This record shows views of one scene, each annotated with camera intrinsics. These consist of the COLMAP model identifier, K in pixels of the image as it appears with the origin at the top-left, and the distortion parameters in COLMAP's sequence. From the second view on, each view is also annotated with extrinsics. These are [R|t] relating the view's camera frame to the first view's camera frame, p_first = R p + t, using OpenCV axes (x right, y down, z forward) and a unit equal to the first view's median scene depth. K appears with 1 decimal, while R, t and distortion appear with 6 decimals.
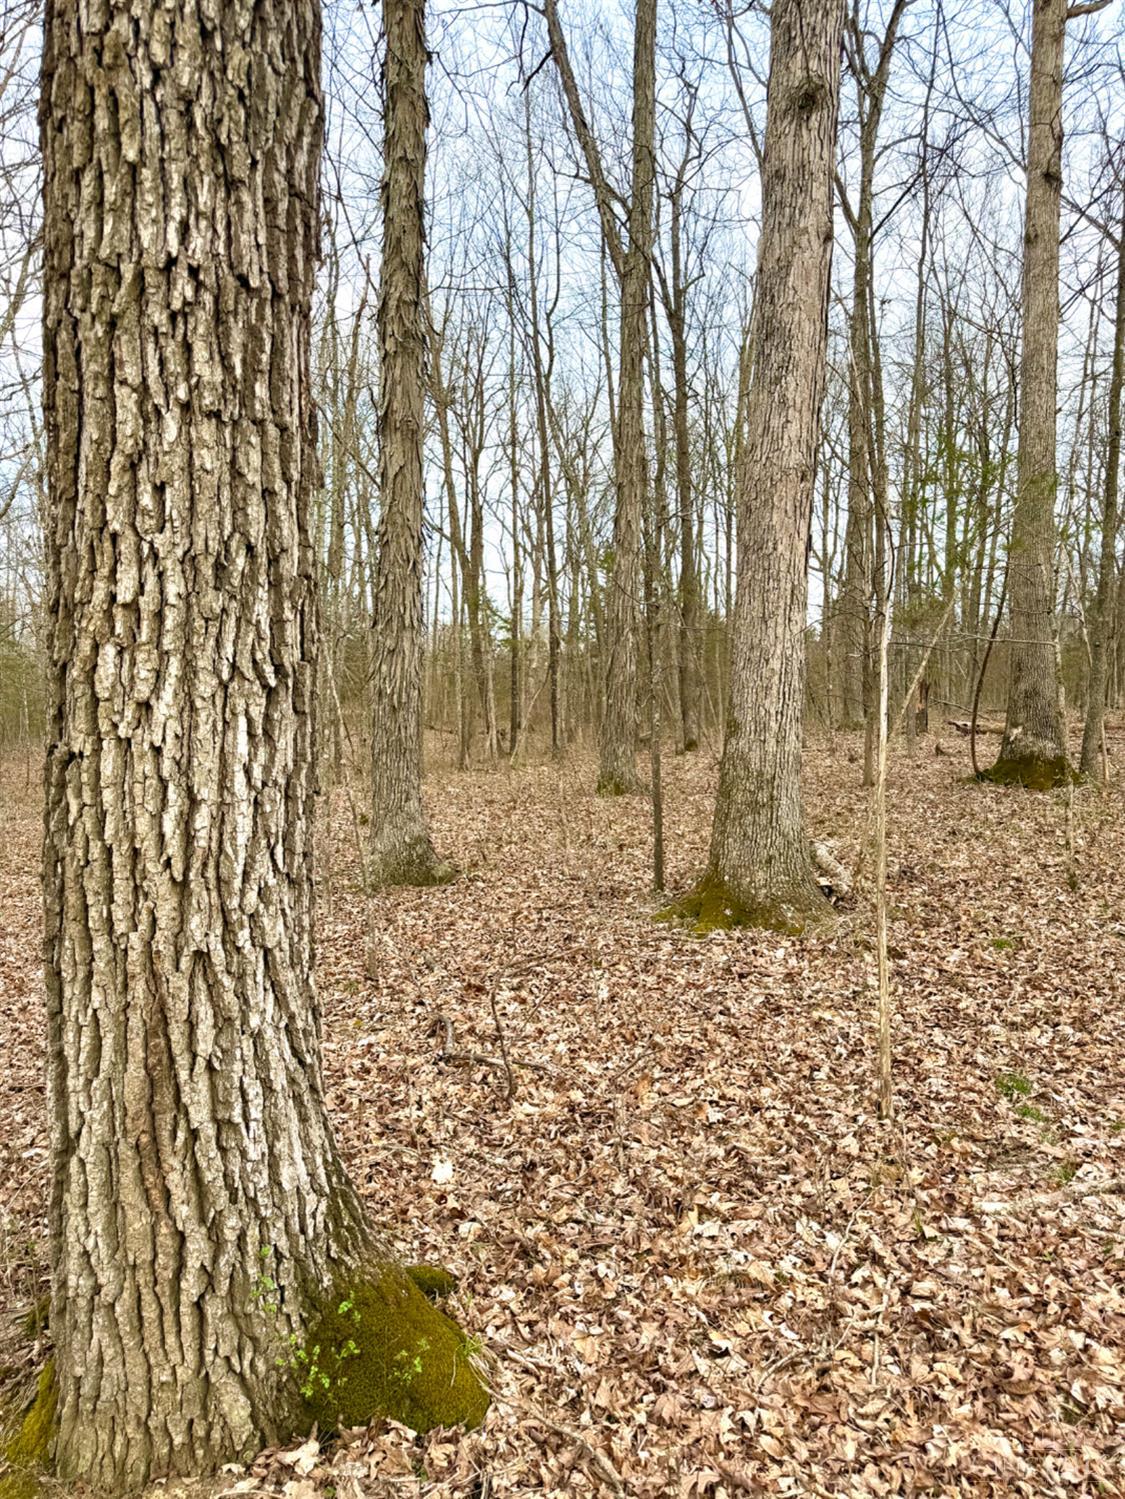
lens RADIAL K [[1085.6, 0, 555.7], [0, 1085.6, 716.8], [0, 0, 1]] dist [0.027698, -0.007002]
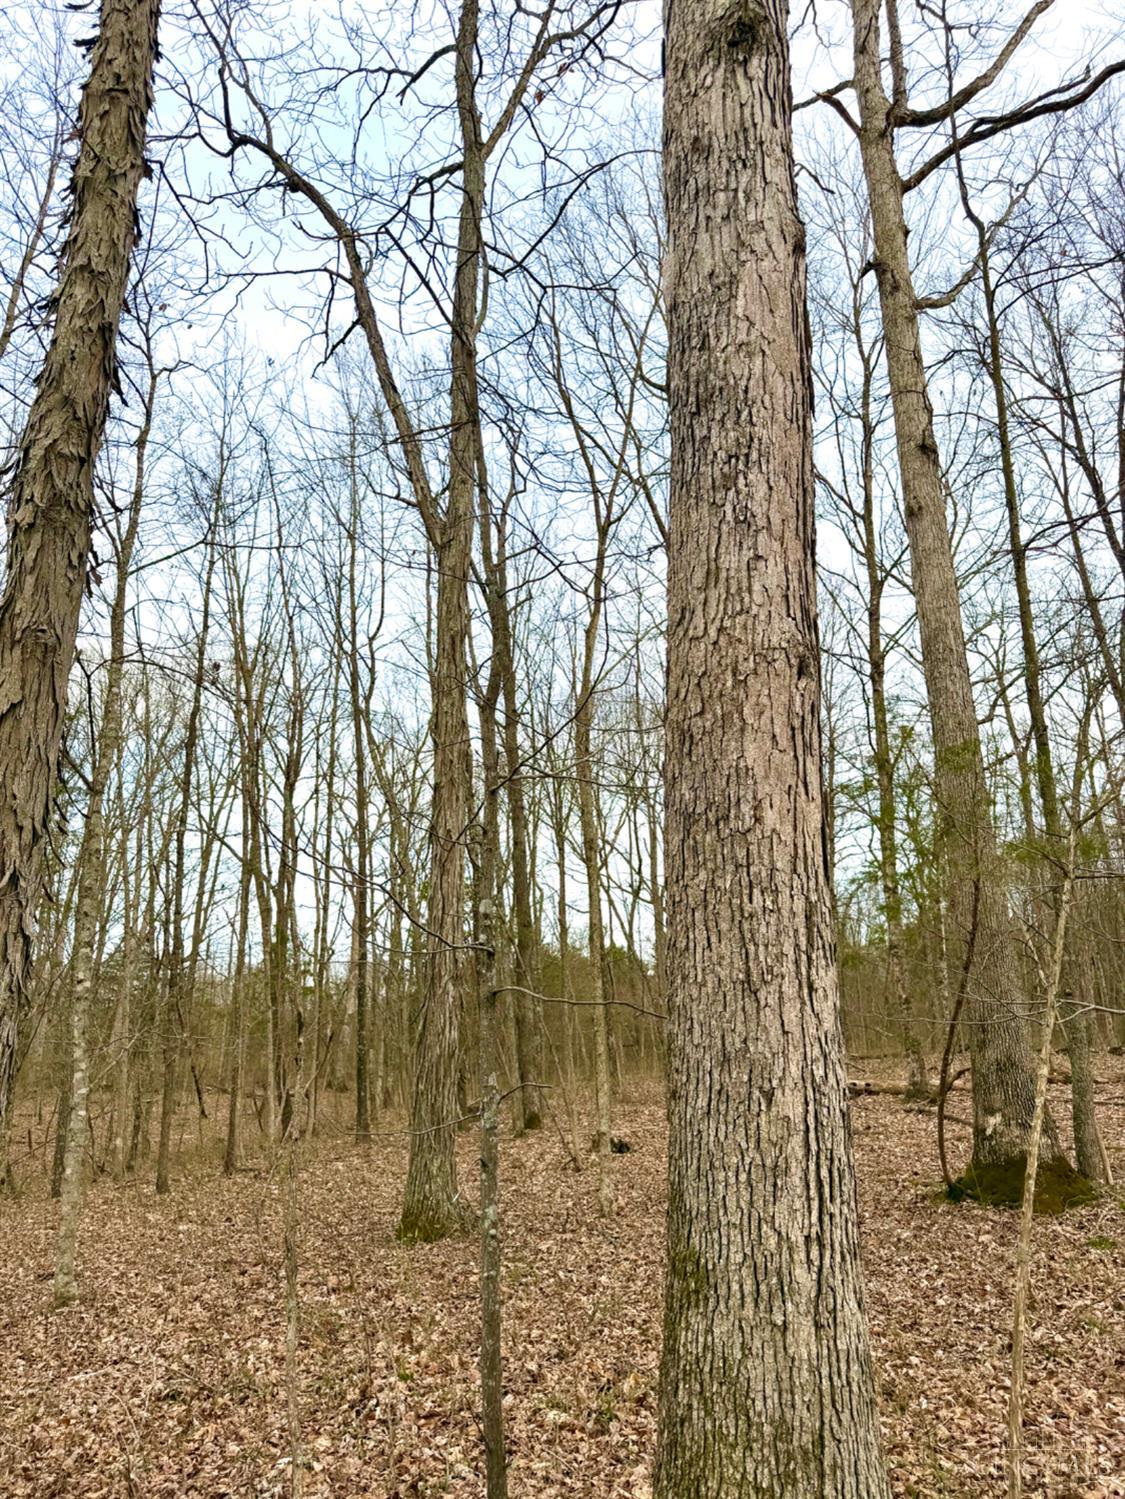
lens RADIAL K [[1085.6, 0, 555.7], [0, 1085.6, 716.8], [0, 0, 1]] dist [0.027698, -0.007002]
pose [[0.988087, 0.014120, 0.153248, 0.022259], [0.033077, 0.953024, -0.301082, -0.026663], [-0.150300, 0.302564, 0.941204, 0.241057]]
